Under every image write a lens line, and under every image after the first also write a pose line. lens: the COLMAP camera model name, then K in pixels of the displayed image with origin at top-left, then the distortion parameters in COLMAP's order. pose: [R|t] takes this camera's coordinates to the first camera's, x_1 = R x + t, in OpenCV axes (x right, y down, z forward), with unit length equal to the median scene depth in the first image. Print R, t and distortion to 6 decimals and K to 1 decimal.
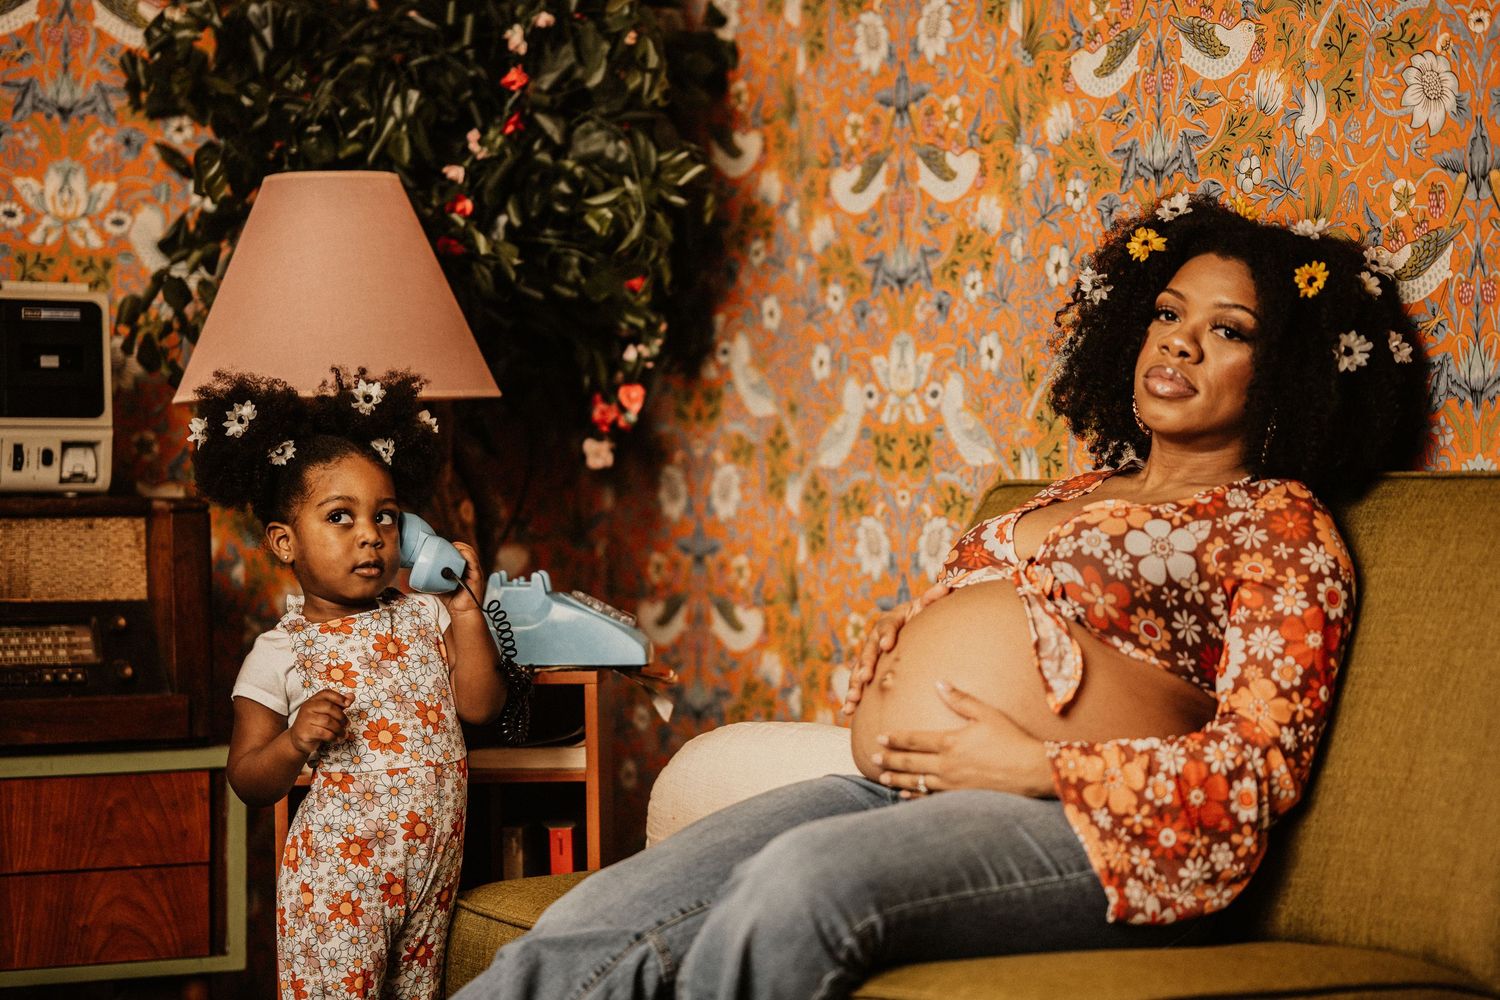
lens RADIAL K [[3672.9, 0, 748.3], [0, 3672.9, 501.8], [0, 0, 1]] dist [0.130891, 0.000000]
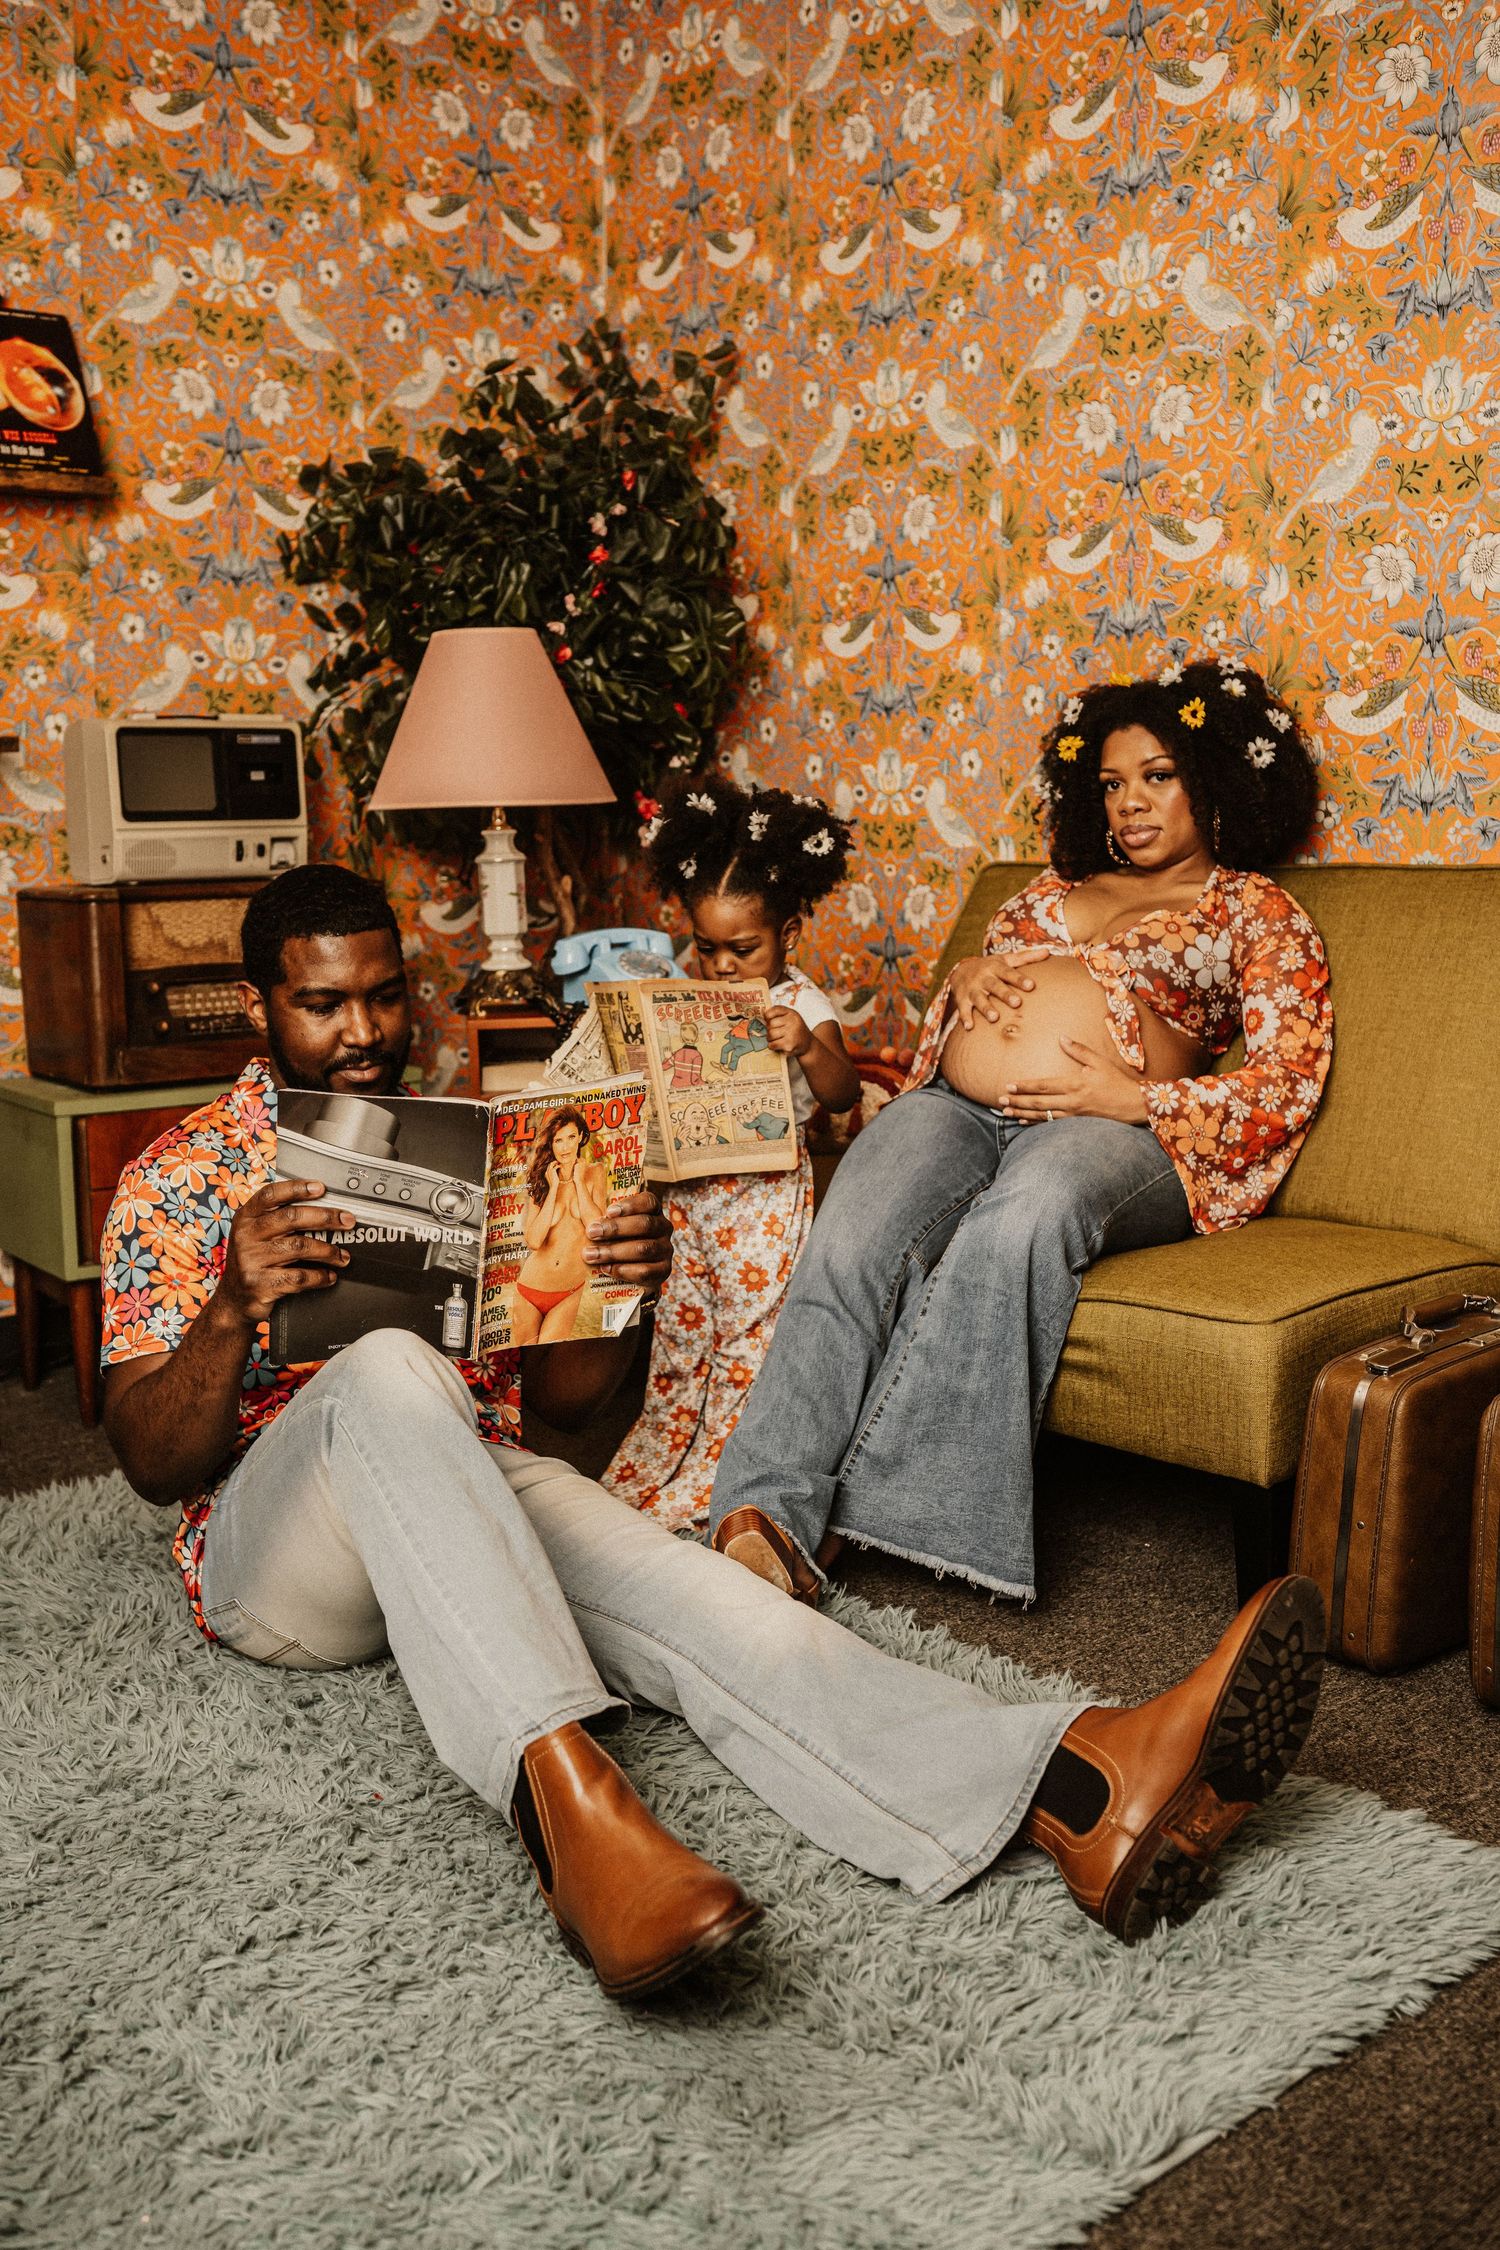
lens RADIAL K [[2187.5, 0, 737.8], [0, 2187.5, 1111.7], [0, 0, 1]] dist [-0.035352, 0.000000]
pose [[0.988239, -0.030701, 0.149806, -0.140813], [0.010009, 0.990525, 0.136969, -0.024367], [-0.152591, -0.133859, 0.979182, 0.204436]]
